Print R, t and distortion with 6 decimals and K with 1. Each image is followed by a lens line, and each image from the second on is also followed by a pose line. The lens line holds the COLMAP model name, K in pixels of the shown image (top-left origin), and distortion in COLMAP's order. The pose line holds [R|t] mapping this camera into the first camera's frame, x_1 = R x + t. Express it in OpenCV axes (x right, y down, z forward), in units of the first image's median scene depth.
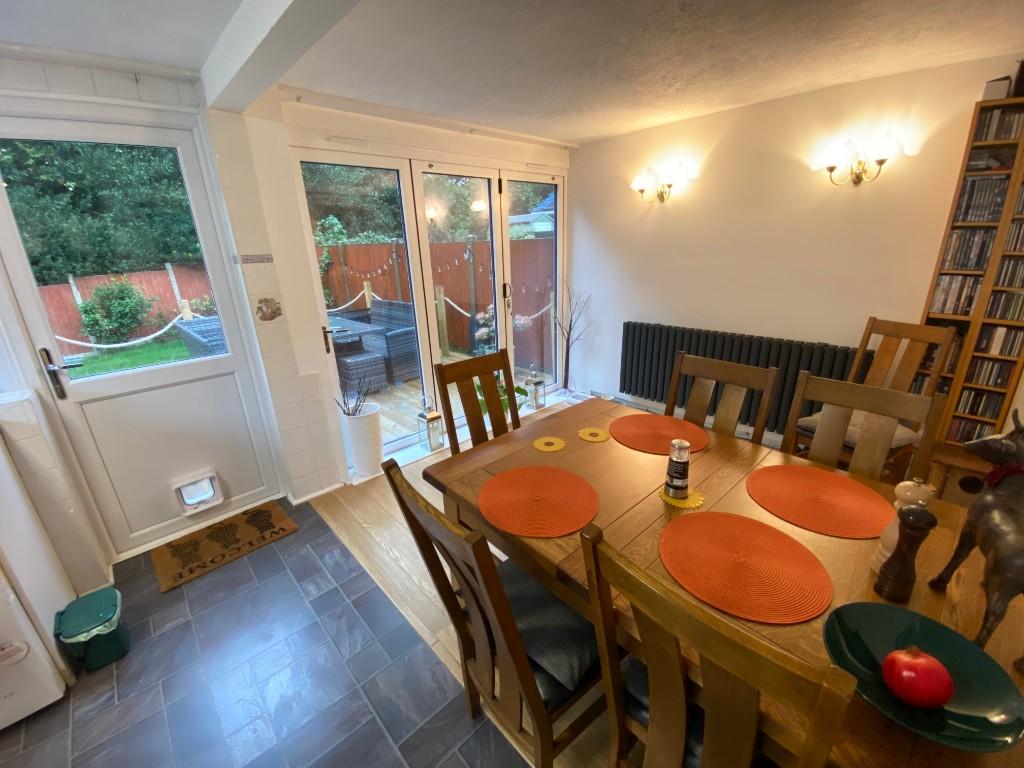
lens RADIAL K [[416.7, 0, 509.3], [0, 416.7, 386.5], [0, 0, 1]] dist [0.017224, -0.018880]
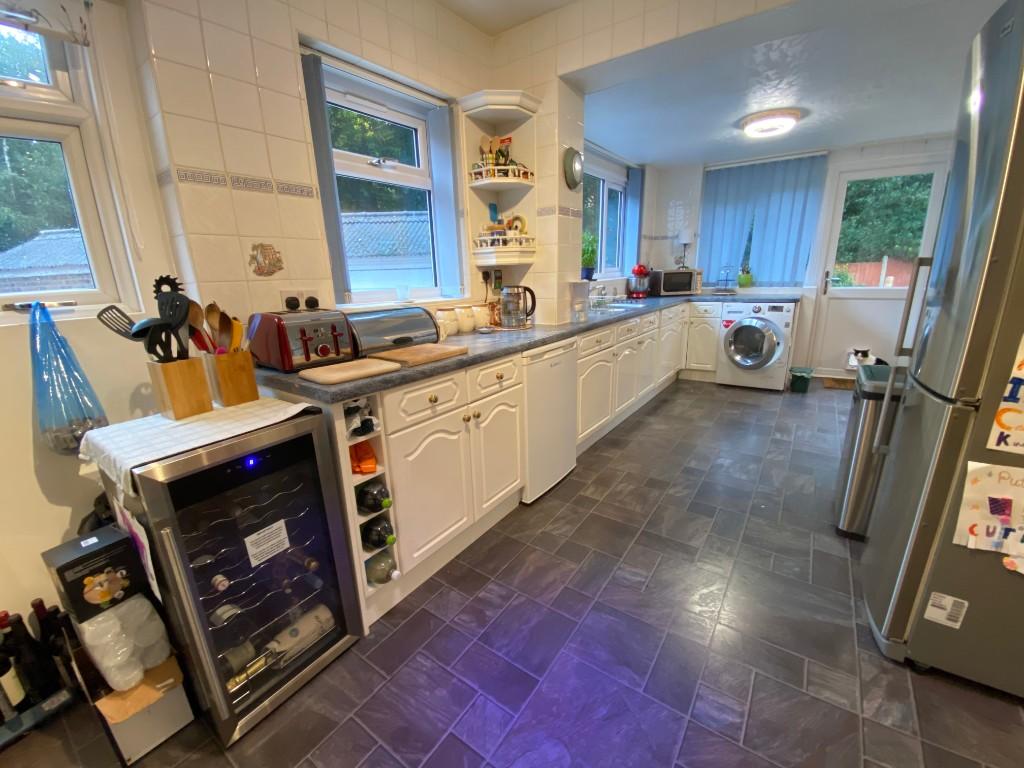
lens RADIAL K [[416.7, 0, 509.3], [0, 416.7, 386.5], [0, 0, 1]] dist [0.017224, -0.018880]
pose [[0.198531, 0.288428, -0.936693, 0.197281], [-0.293164, 0.929437, 0.224058, 0.107823], [0.935222, 0.230122, 0.269079, -0.250084]]
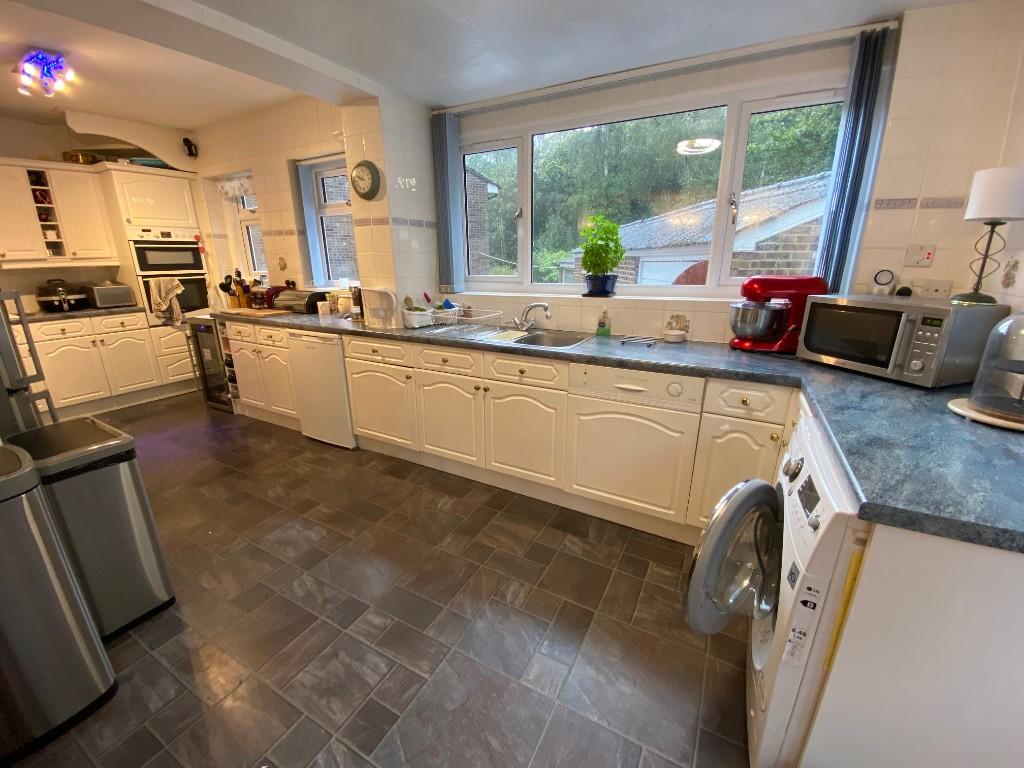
lens RADIAL K [[416.7, 0, 509.3], [0, 416.7, 386.5], [0, 0, 1]] dist [0.017224, -0.018880]
pose [[-0.946890, 0.127187, -0.295335, -0.090520], [-0.071039, 0.813016, 0.577891, -0.036790], [0.313613, 0.568180, -0.760801, 0.167430]]
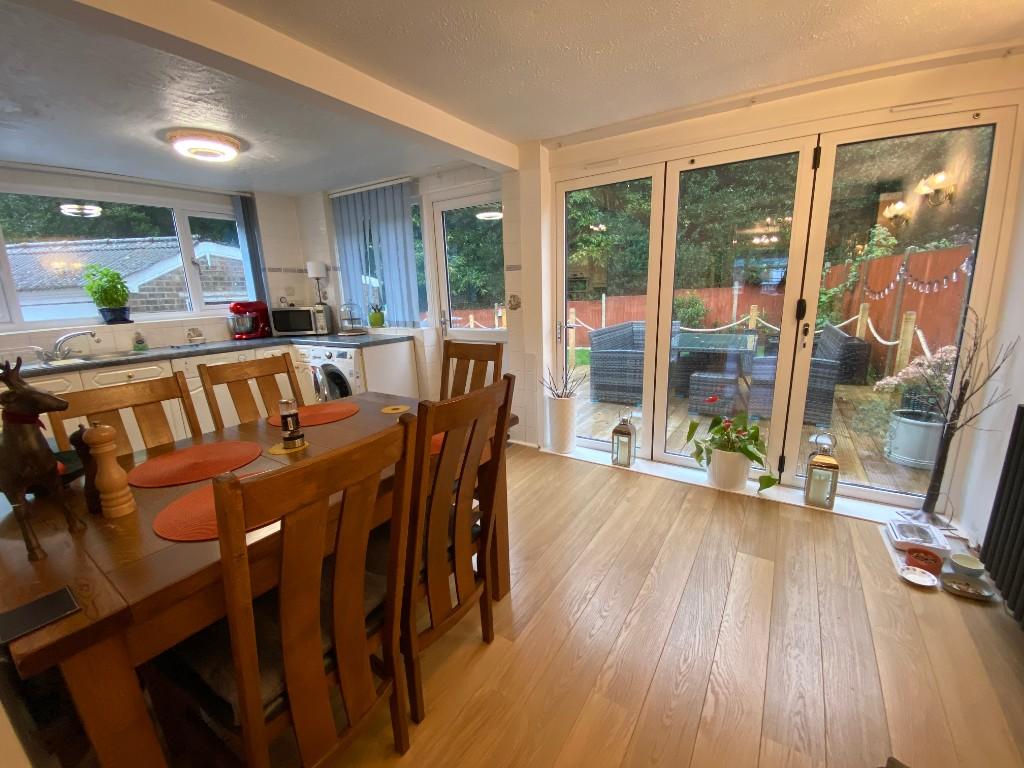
lens RADIAL K [[412.2, 0, 510.2], [0, 412.2, 391.8], [0, 0, 1]] dist [0.018995, -0.018274]
pose [[0.251539, 0.254765, -0.933715, 0.219294], [-0.289000, 0.940492, 0.178759, -0.037382], [0.923692, 0.224878, 0.310197, 0.158557]]
